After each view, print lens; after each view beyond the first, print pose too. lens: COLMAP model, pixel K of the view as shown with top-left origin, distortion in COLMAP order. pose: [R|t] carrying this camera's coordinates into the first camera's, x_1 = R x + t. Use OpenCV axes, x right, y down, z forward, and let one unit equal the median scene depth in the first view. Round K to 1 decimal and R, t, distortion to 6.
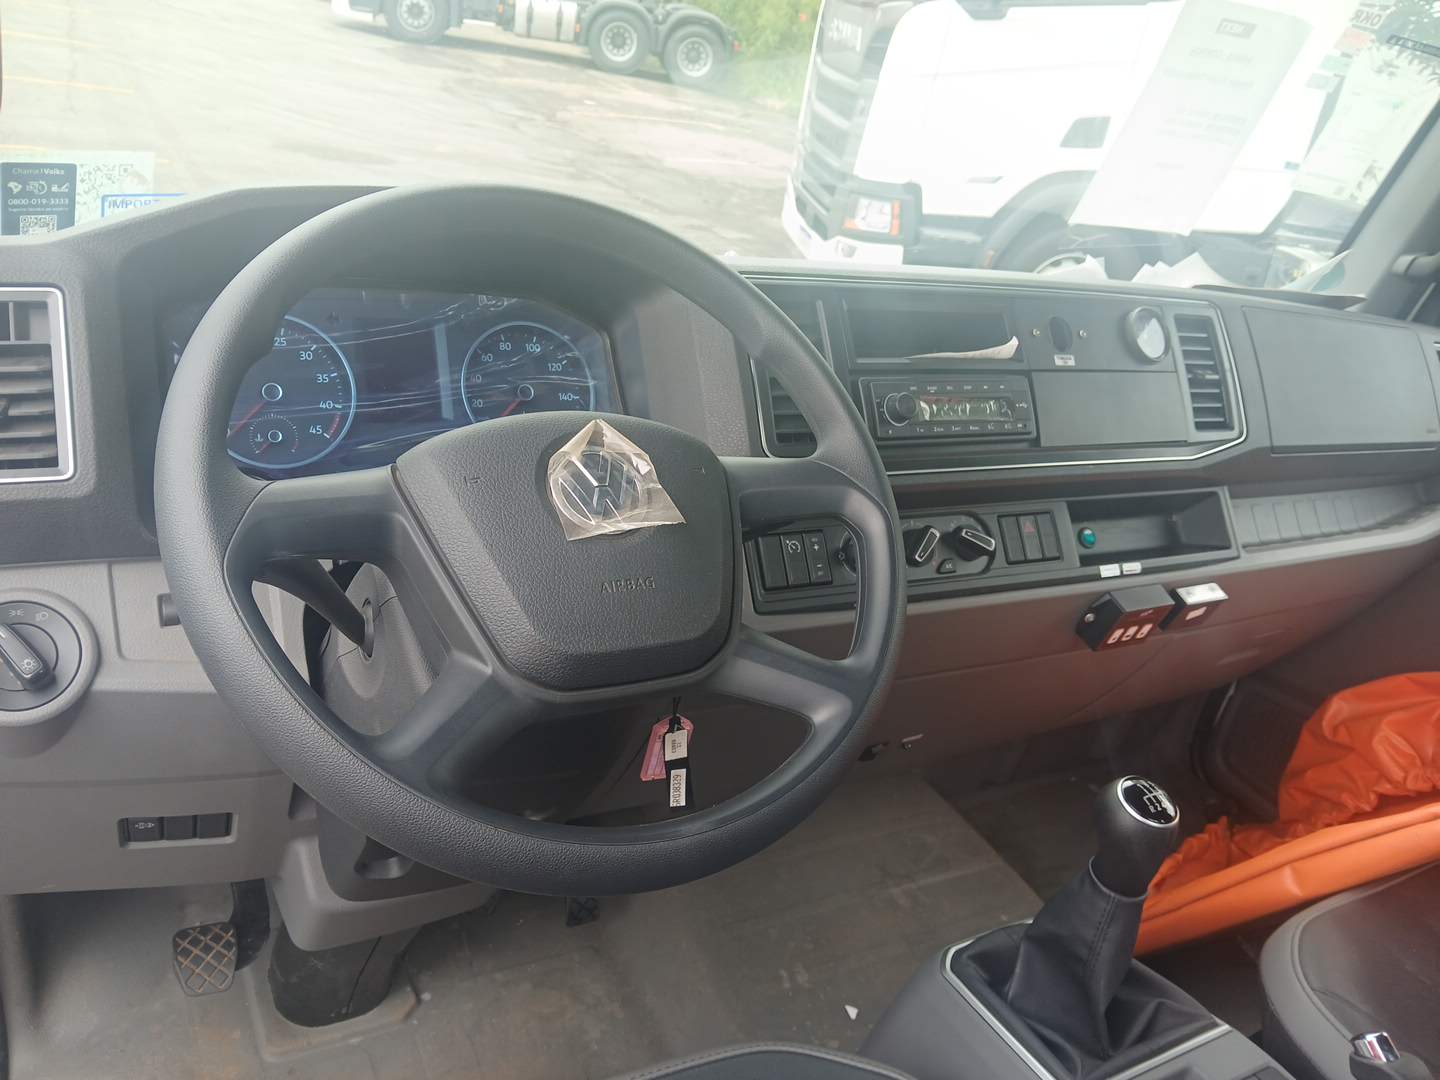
lens RADIAL K [[1131.7, 0, 720.0], [0, 1131.7, 540.0], [0, 0, 1]] dist [0.006982, -0.082390]
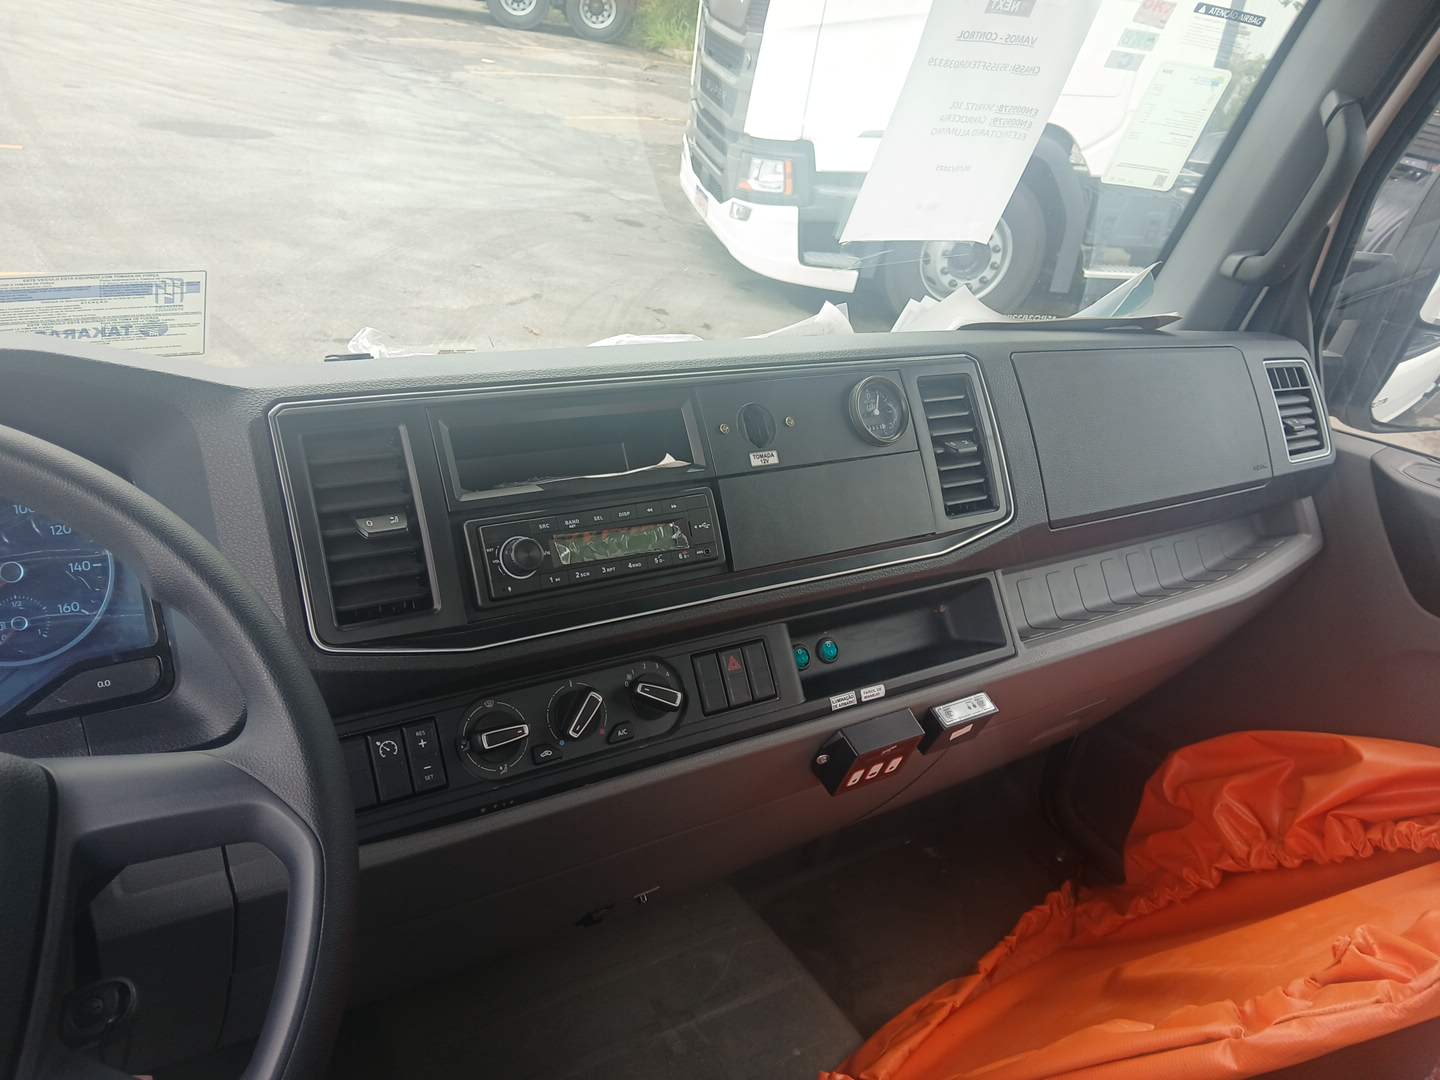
lens RADIAL K [[1135.6, 0, 720.0], [0, 1135.6, 540.0], [0, 0, 1]] dist [0.010162, -0.058753]
pose [[0.996942, -0.060043, 0.050021, 0.157079], [0.058094, 0.997528, 0.039540, -0.092288], [-0.052272, -0.036513, 0.997965, 0.126743]]
